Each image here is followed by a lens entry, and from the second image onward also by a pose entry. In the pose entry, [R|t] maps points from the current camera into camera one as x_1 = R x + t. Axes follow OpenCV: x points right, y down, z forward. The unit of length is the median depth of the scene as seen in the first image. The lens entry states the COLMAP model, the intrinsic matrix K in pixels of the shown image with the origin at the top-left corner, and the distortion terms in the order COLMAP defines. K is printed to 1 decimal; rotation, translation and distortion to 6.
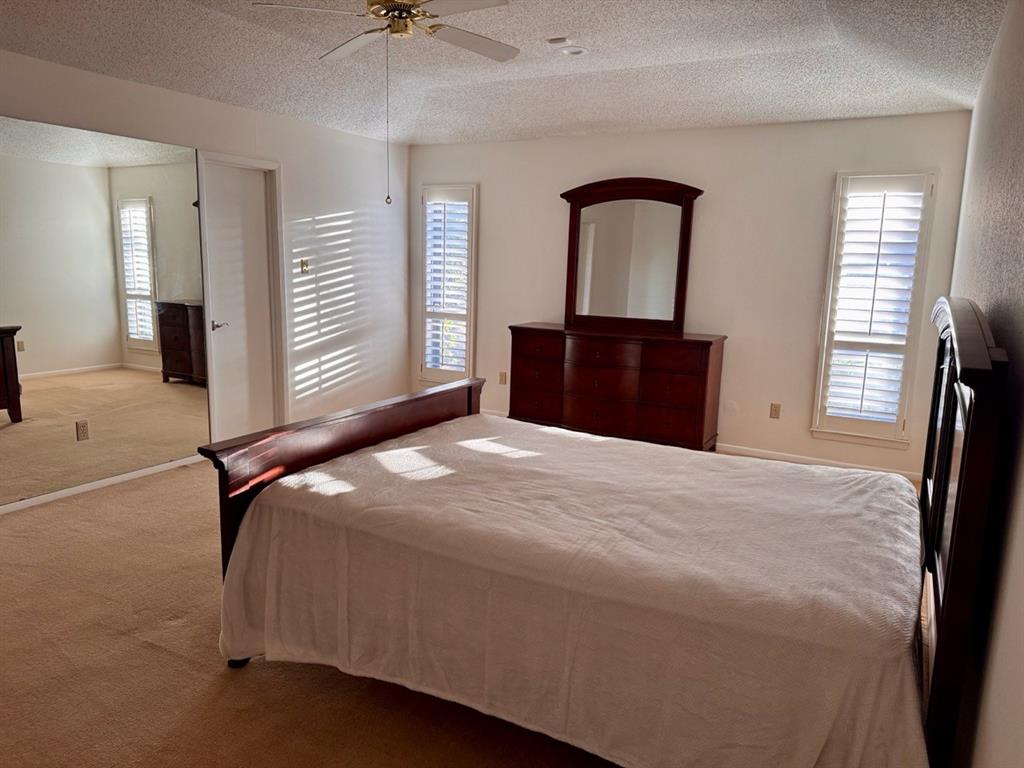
lens RADIAL K [[725.5, 0, 515.2], [0, 725.5, 384.5], [0, 0, 1]] dist [0.031290, -0.046167]
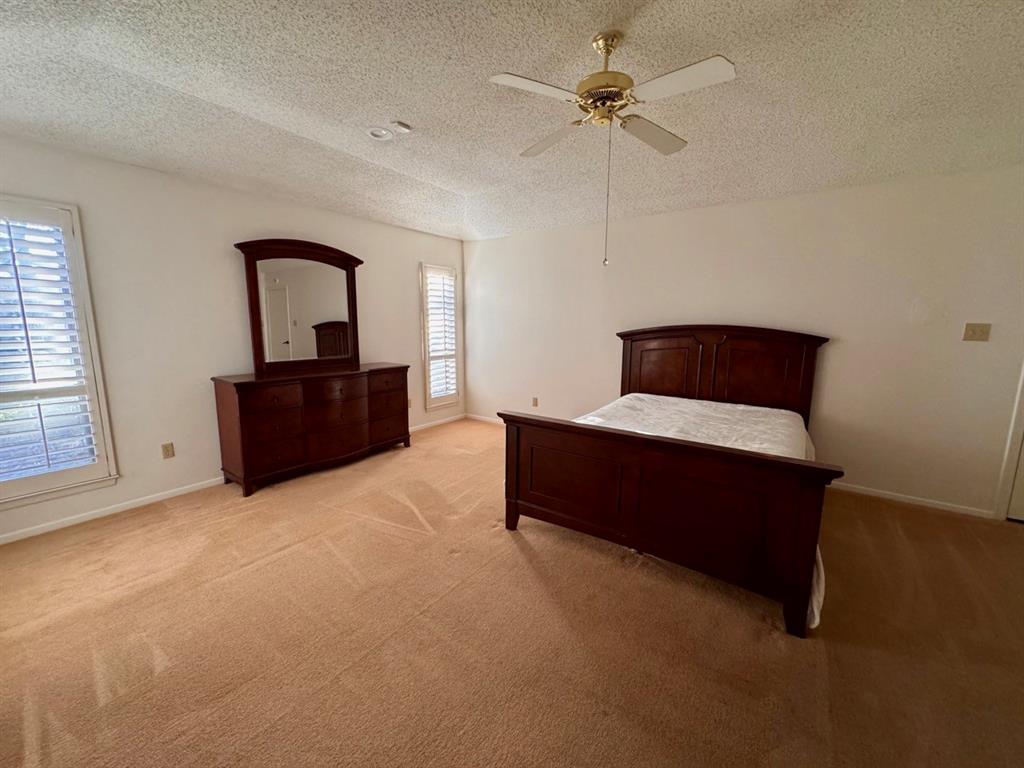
lens RADIAL K [[410.5, 0, 506.9], [0, 410.5, 385.1], [0, 0, 1]] dist [-0.013602, 0.000524]
pose [[0.095963, -0.169435, 0.980858, -0.519642], [0.173947, 0.973097, 0.151076, -0.104583], [-0.980068, 0.156120, 0.122854, 0.660723]]
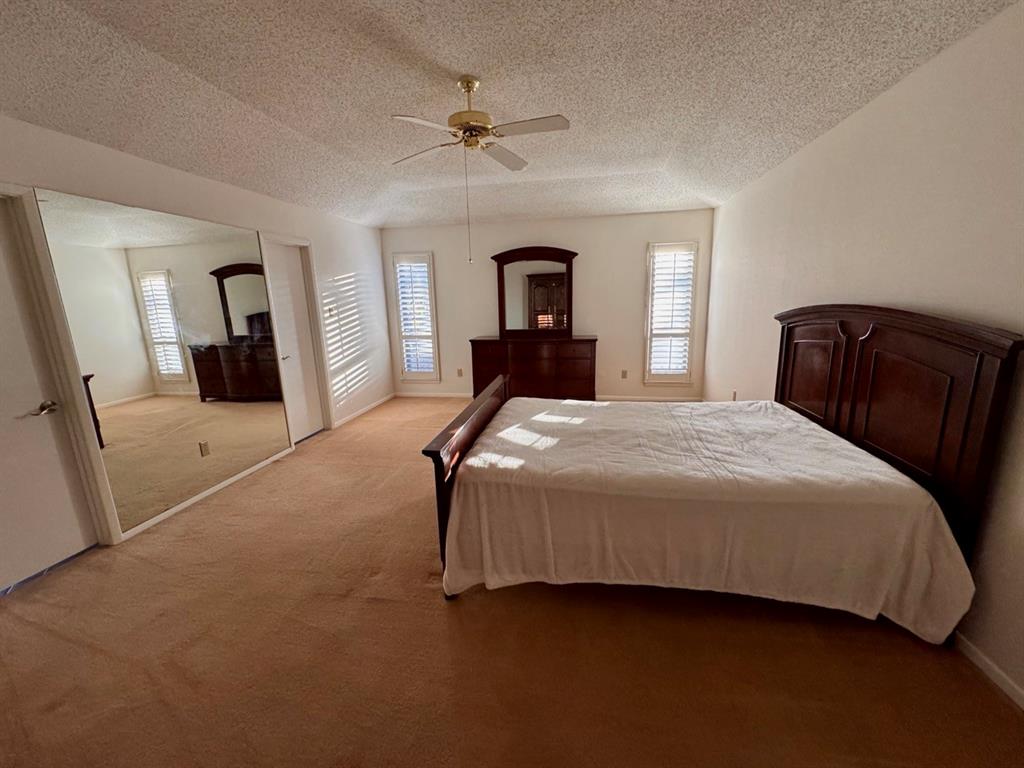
lens RADIAL K [[410.5, 0, 516.5], [0, 410.5, 385.1], [0, 0, 1]] dist [-0.013602, 0.000524]
pose [[0.944539, -0.119504, 0.305885, -0.215421], [0.106241, 0.992546, 0.059710, -0.026724], [-0.310741, -0.023901, 0.950194, 0.103125]]
